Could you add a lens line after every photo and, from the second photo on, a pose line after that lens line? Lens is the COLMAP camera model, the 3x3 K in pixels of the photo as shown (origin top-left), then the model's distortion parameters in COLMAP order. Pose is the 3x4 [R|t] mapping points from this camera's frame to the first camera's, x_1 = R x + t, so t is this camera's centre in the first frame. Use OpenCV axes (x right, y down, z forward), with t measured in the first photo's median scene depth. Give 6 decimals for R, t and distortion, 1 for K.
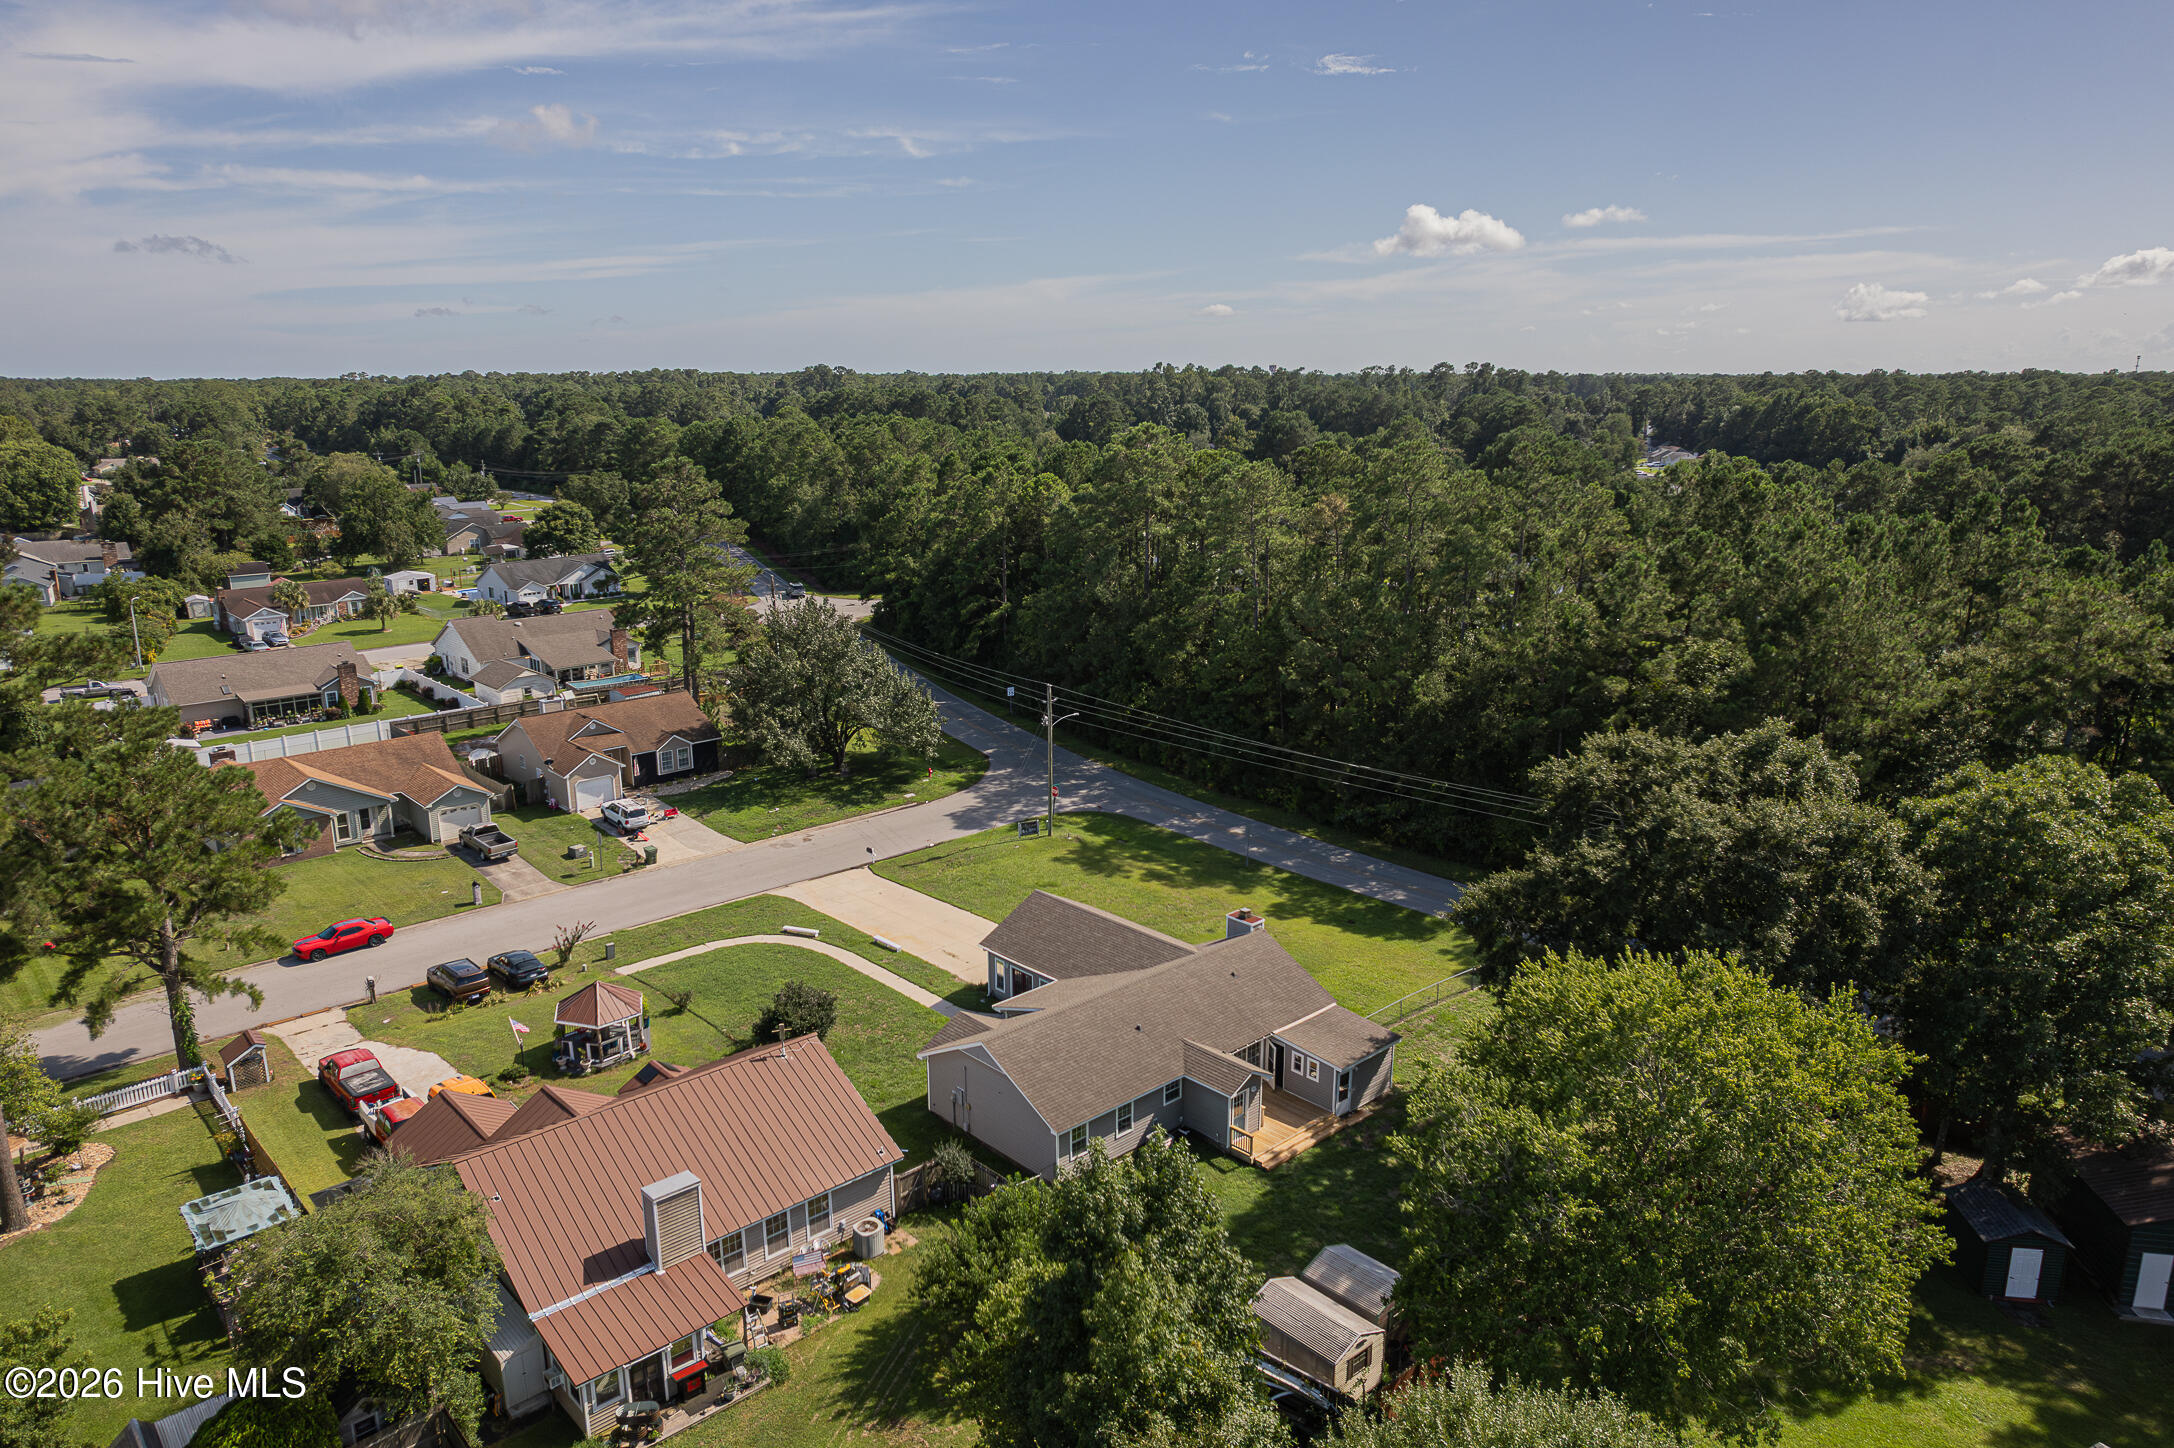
lens RADIAL K [[1449.9, 0, 1081.0], [0, 1449.9, 662.7], [0, 0, 1]] dist [-0.076228, 0.096204]
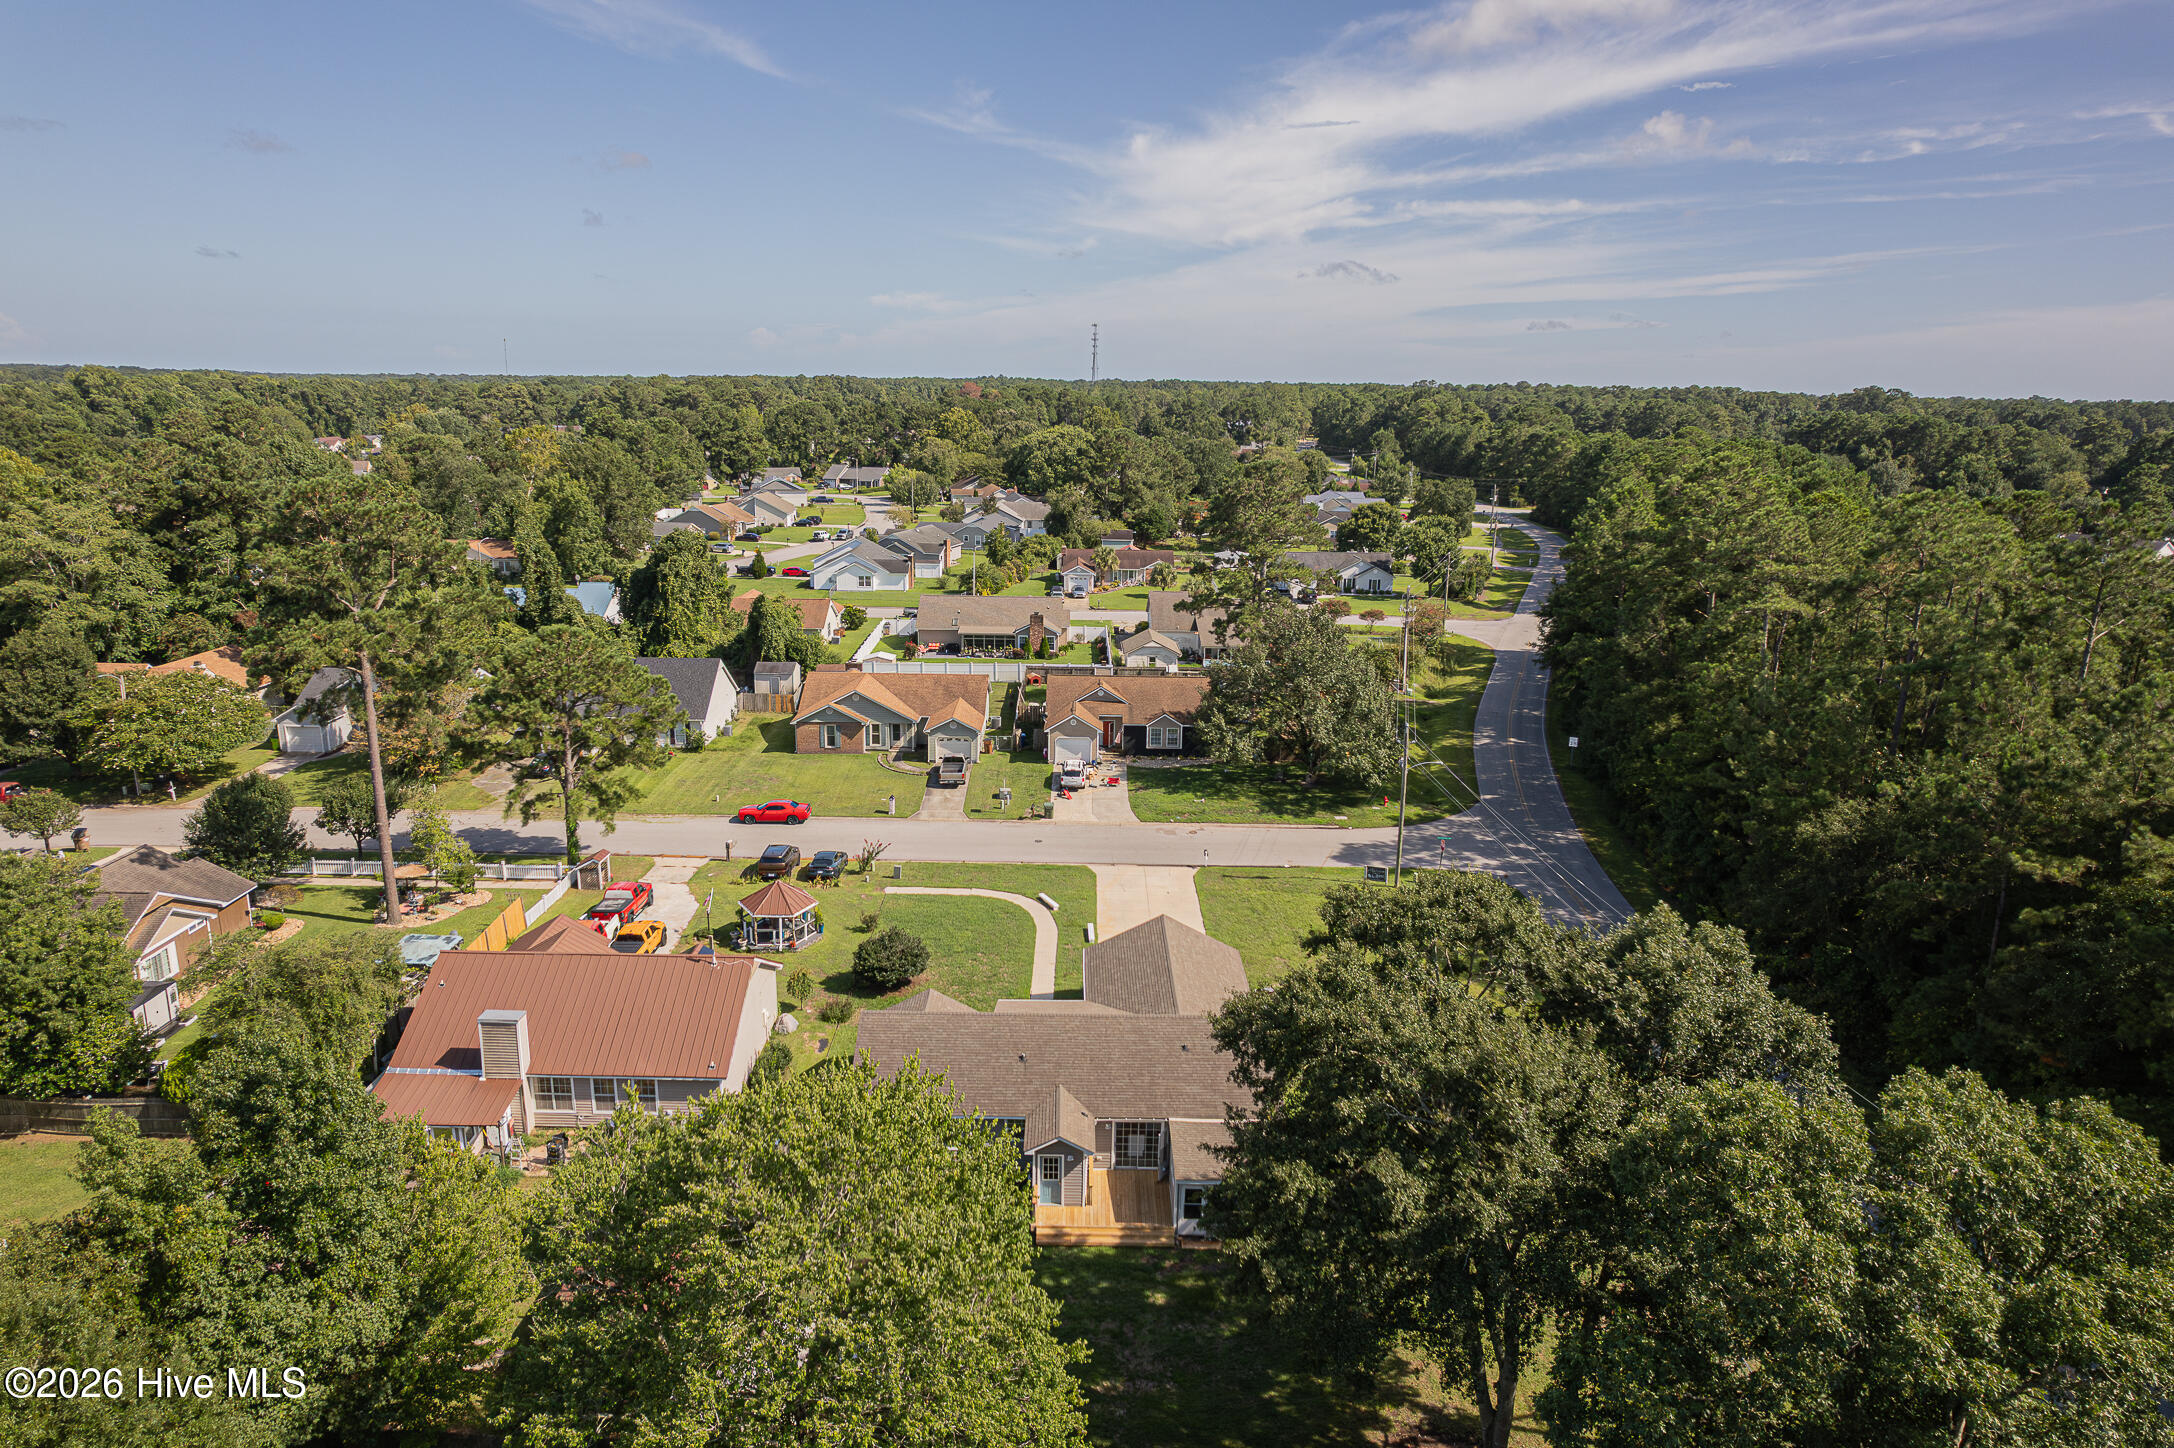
lens RADIAL K [[1395.7, 0, 1088.2], [0, 1395.7, 732.6], [0, 0, 1]] dist [-0.077107, 0.085645]
pose [[0.742154, 0.185184, -0.644139, 0.443989], [-0.155755, 0.982413, 0.102979, -0.044539], [0.651880, 0.023902, 0.757945, 0.225447]]
